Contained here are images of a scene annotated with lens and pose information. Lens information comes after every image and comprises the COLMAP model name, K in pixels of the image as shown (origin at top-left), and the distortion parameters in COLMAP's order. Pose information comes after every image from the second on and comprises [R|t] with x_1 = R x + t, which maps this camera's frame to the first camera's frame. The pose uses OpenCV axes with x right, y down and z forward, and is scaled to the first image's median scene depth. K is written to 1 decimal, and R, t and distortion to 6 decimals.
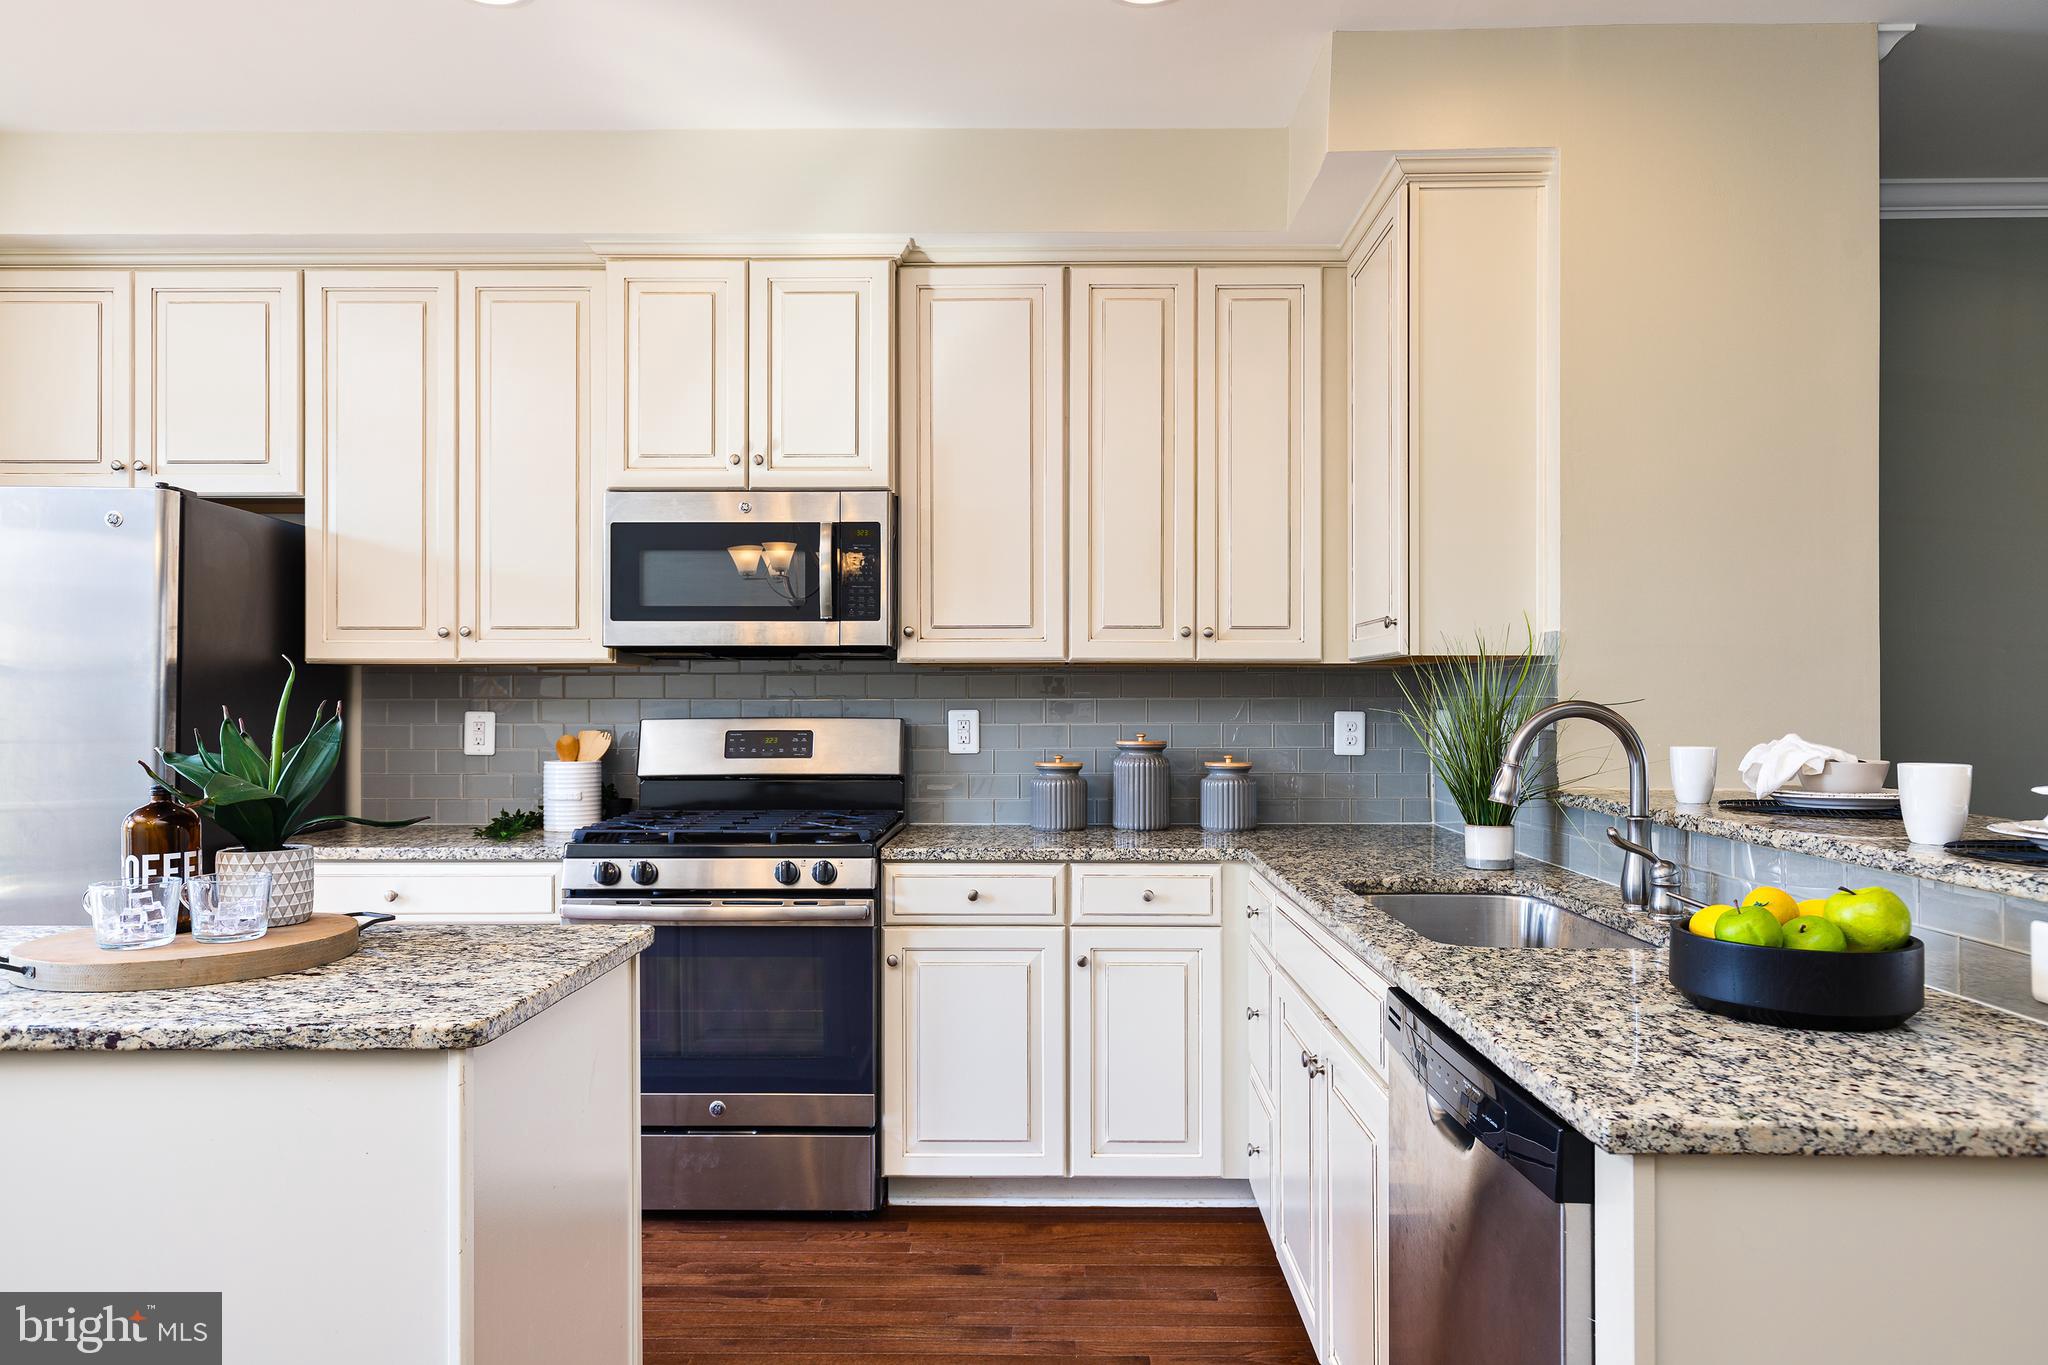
lens RADIAL K [[1314.0, 0, 1039.6], [0, 1314.0, 689.7], [0, 0, 1]] dist [0.008516, -0.001324]
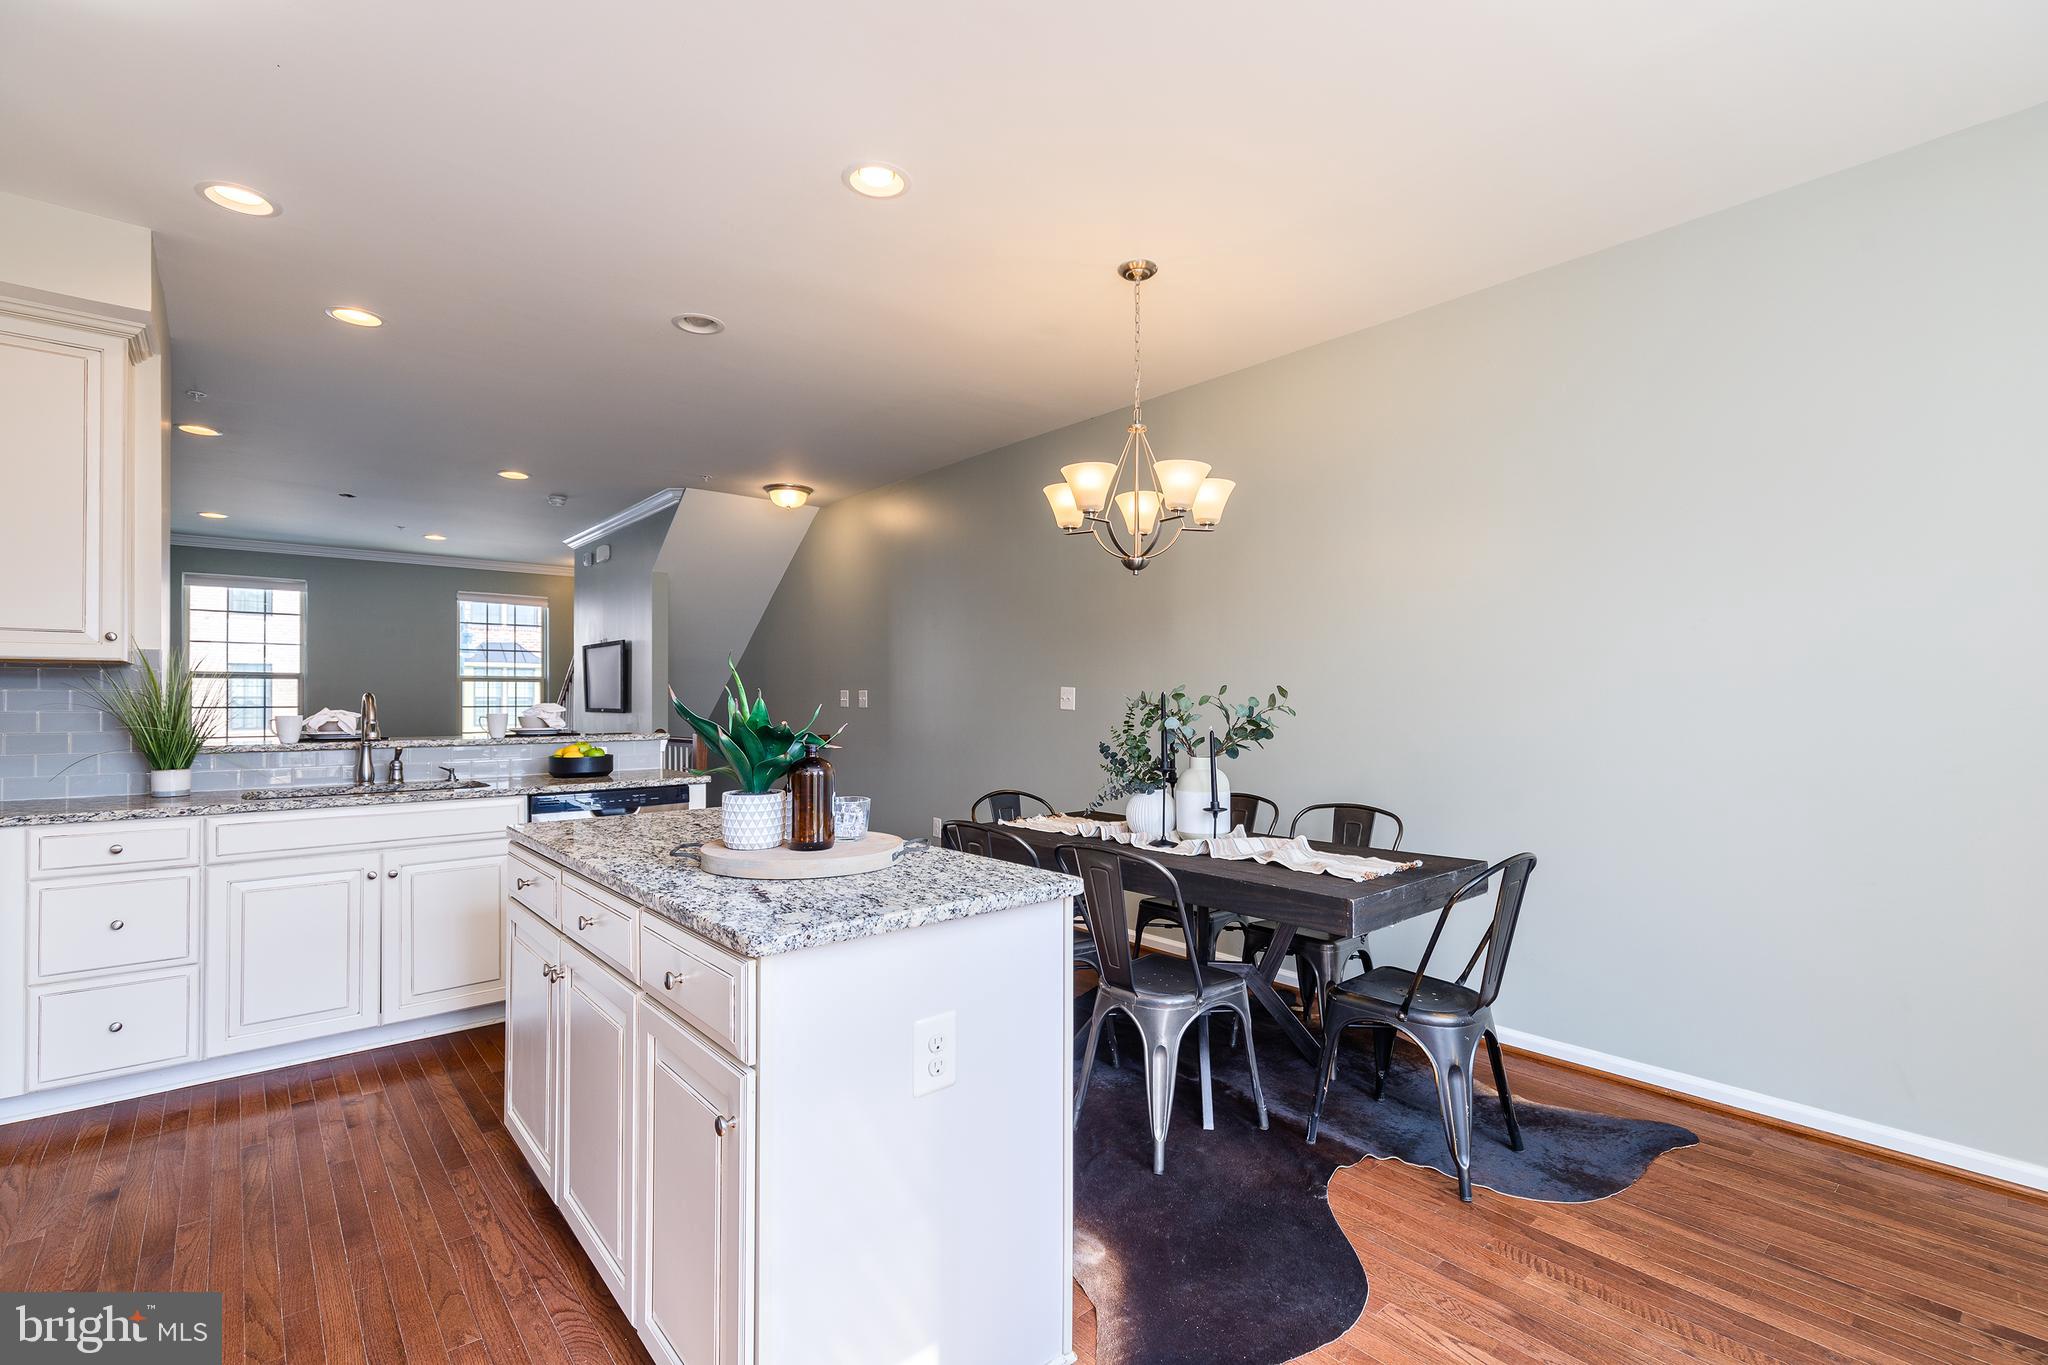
lens RADIAL K [[933.3, 0, 1023.4], [0, 933.3, 680.8], [0, 0, 1]] dist [0.011377, -0.000716]
pose [[-0.663727, 0.014957, 0.747825, -1.000069], [-0.006233, 0.999655, -0.025526, 0.014833], [-0.747949, -0.021604, -0.663405, 0.813813]]
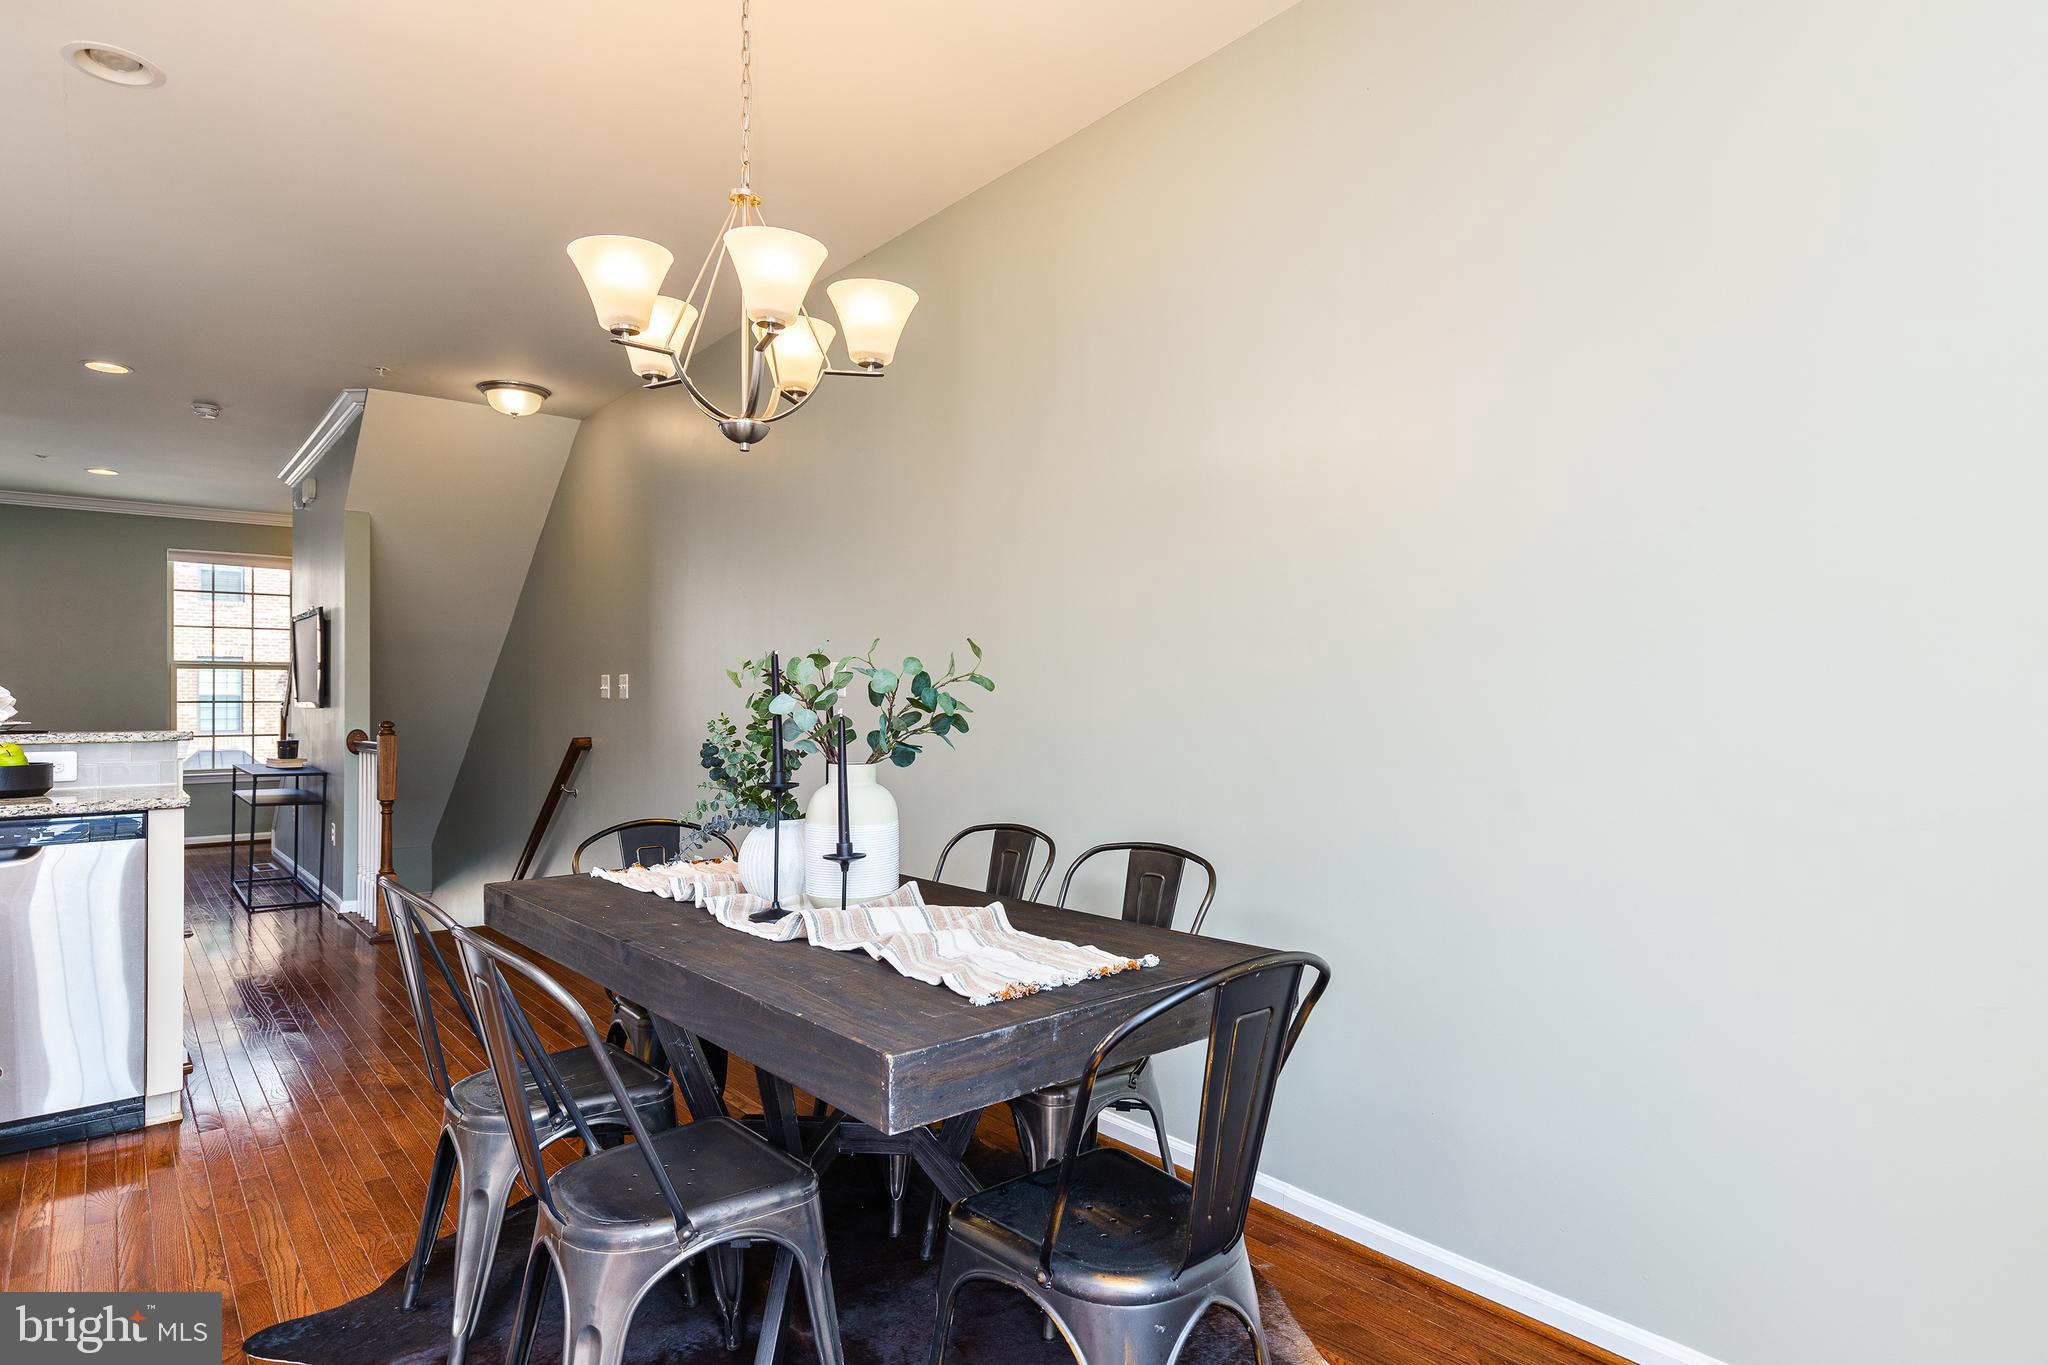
lens RADIAL K [[1113.7, 0, 1047.7], [0, 1113.7, 679.2], [0, 0, 1]] dist [0.012061, -0.003153]
pose [[-0.651537, 0.016363, 0.758441, -0.982144], [-0.005518, 0.999639, -0.026308, 0.033067], [-0.758597, -0.021326, -0.651211, 0.395761]]
